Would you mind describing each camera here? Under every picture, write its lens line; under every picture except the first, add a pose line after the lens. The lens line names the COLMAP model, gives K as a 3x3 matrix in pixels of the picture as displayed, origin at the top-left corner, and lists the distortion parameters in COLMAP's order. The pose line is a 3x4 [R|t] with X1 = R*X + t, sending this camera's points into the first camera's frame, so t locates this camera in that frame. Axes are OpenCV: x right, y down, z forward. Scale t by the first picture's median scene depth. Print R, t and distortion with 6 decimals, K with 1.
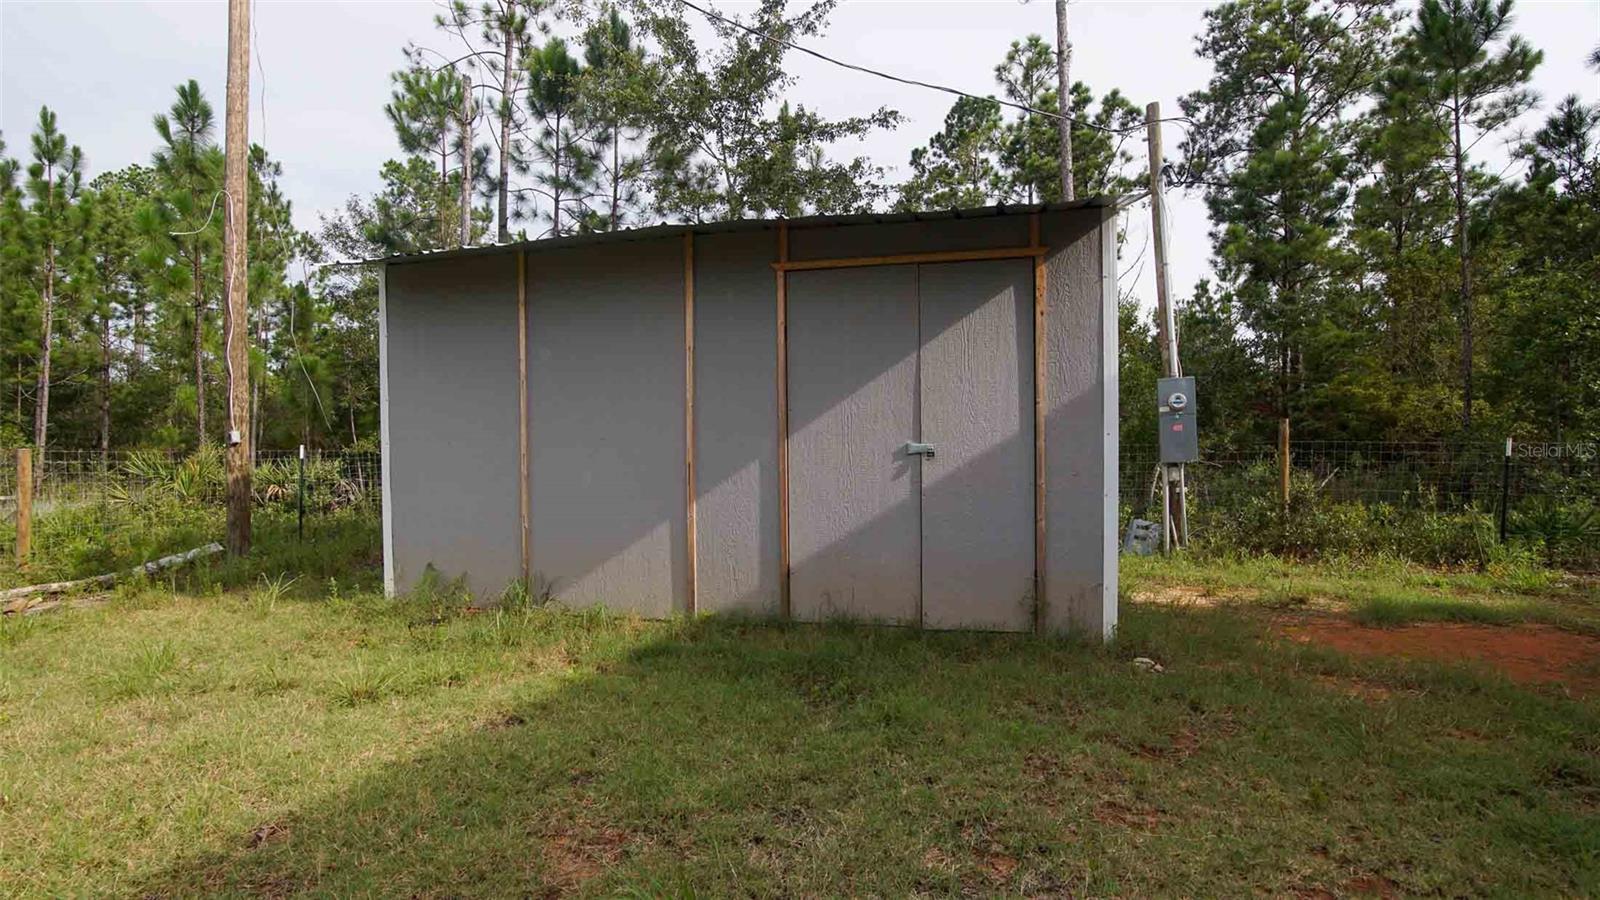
lens RADIAL K [[714.3, 0, 797.2], [0, 714.3, 460.1], [0, 0, 1]] dist [-0.000354, -0.000033]
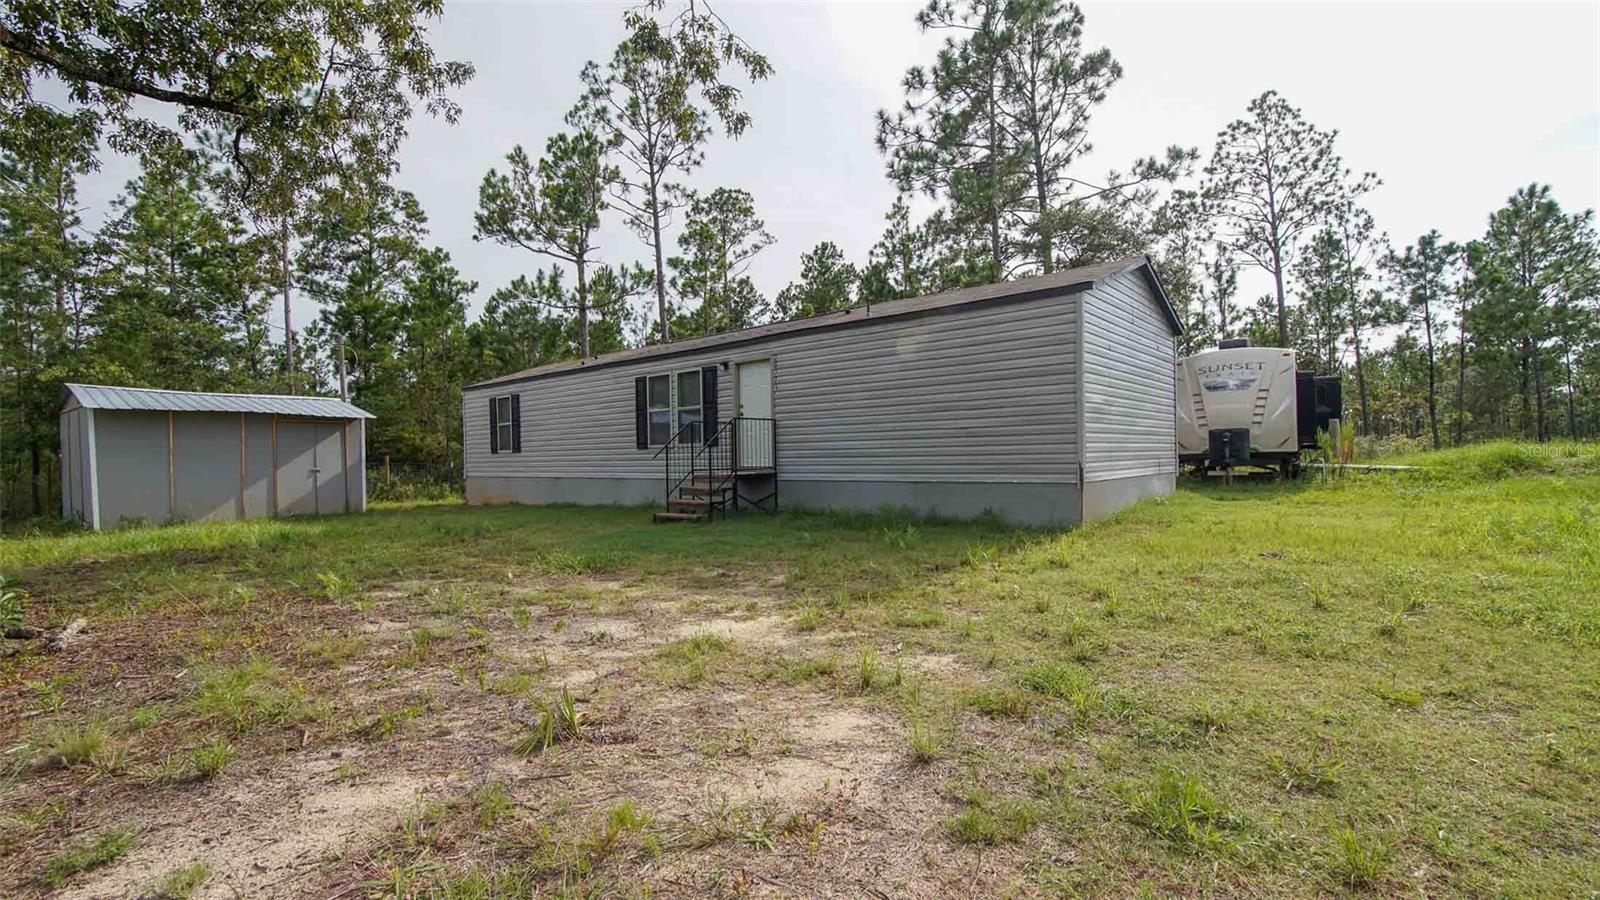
lens RADIAL K [[714.3, 0, 797.2], [0, 714.3, 460.1], [0, 0, 1]] dist [-0.000354, -0.000033]
pose [[0.386739, -0.004591, 0.922178, -1.562660], [0.013171, 0.999913, -0.000545, -0.022810], [-0.922095, 0.012357, 0.386765, -1.926684]]
